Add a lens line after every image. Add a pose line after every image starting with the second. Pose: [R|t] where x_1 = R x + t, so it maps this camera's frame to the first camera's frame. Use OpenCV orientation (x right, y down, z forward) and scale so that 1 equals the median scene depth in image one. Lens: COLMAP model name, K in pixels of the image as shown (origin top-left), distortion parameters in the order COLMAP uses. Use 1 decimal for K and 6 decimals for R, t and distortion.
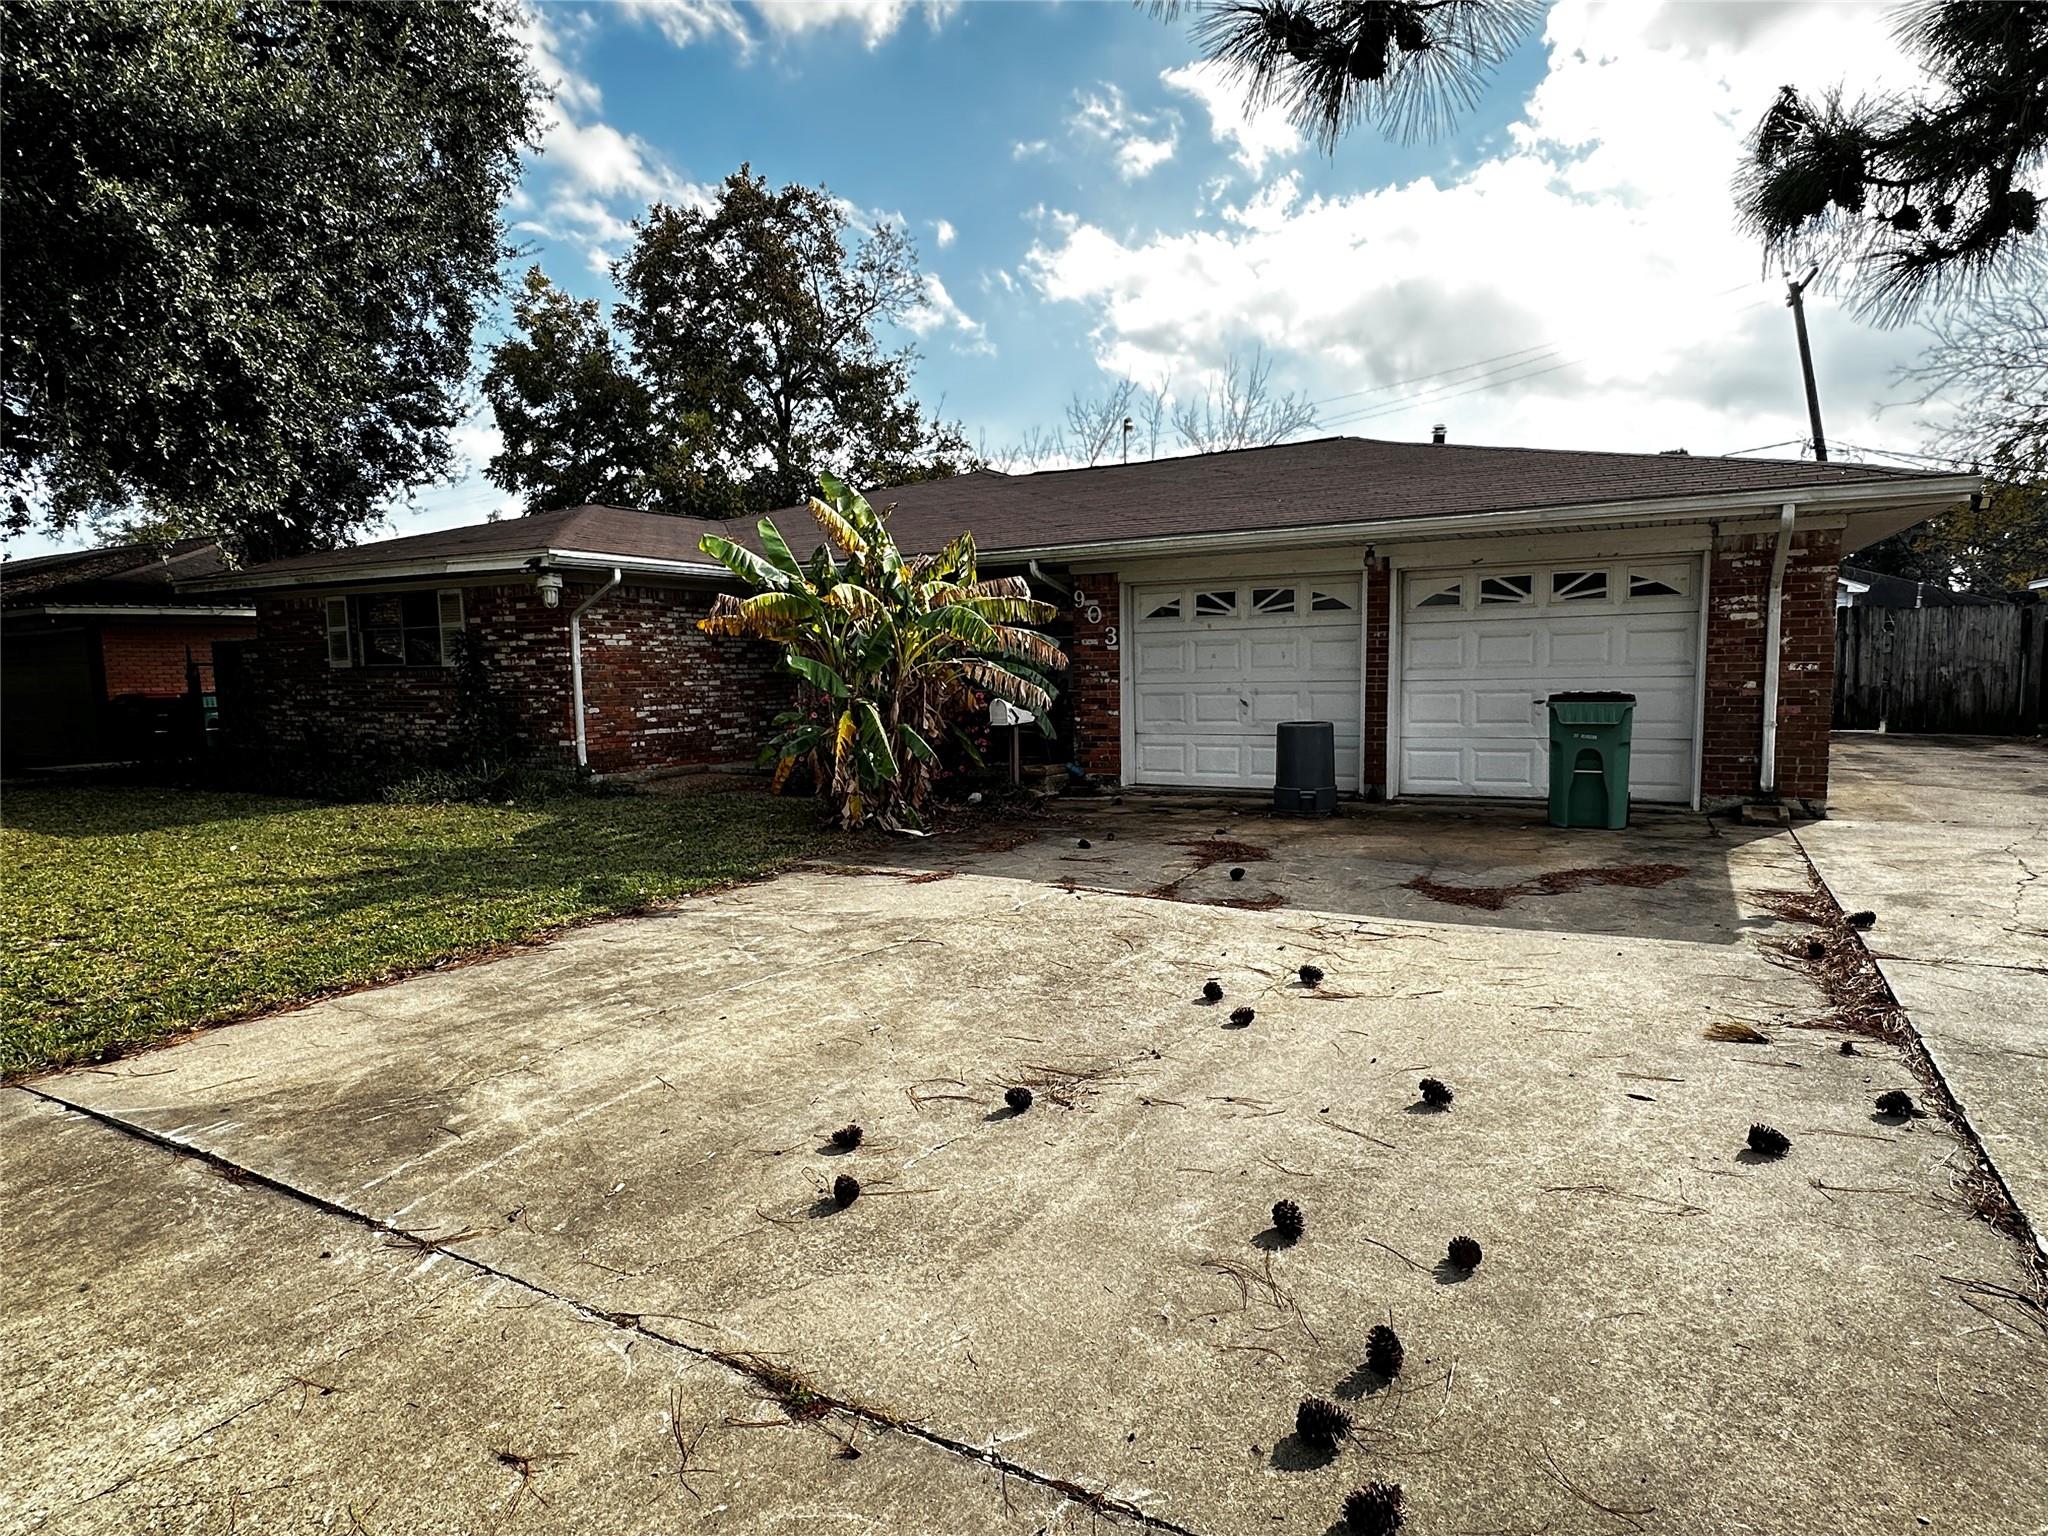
lens RADIAL K [[1123.9, 0, 1020.1], [0, 1123.9, 758.2], [0, 0, 1]] dist [0.004341, -0.002101]
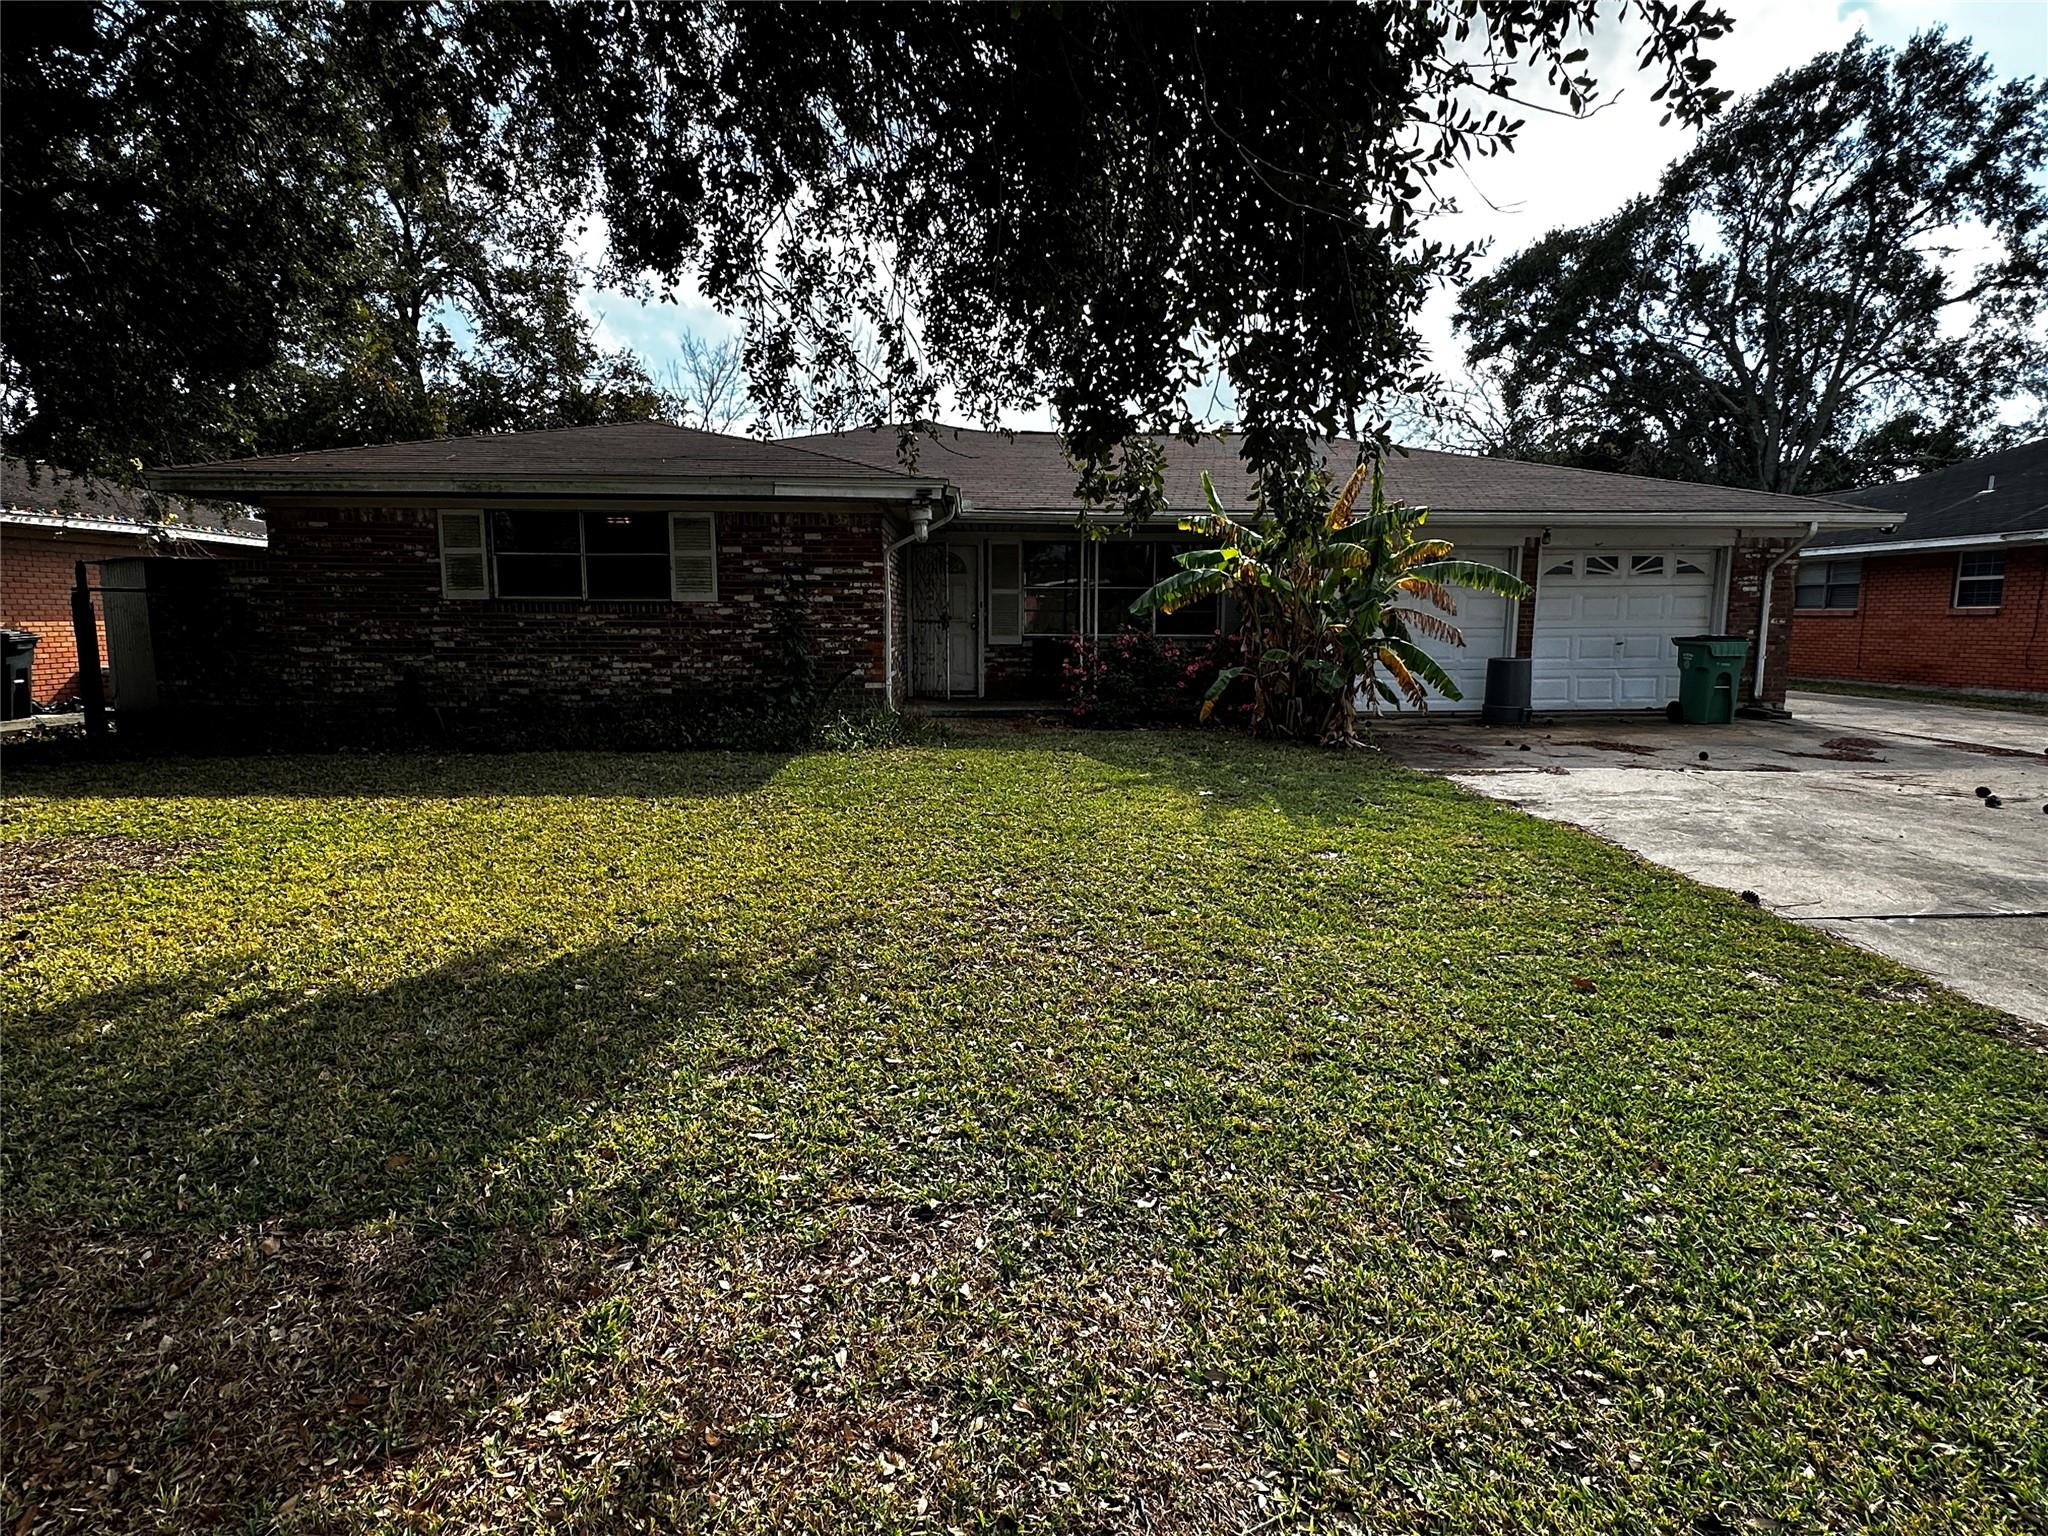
lens RADIAL K [[1123.9, 0, 1015.0], [0, 1123.9, 771.2], [0, 0, 1]] dist [0.004341, -0.002101]
pose [[0.858824, -0.049319, 0.509892, -0.792285], [0.030102, 0.998493, 0.045877, 0.019173], [-0.511386, -0.024052, 0.859014, 0.125962]]
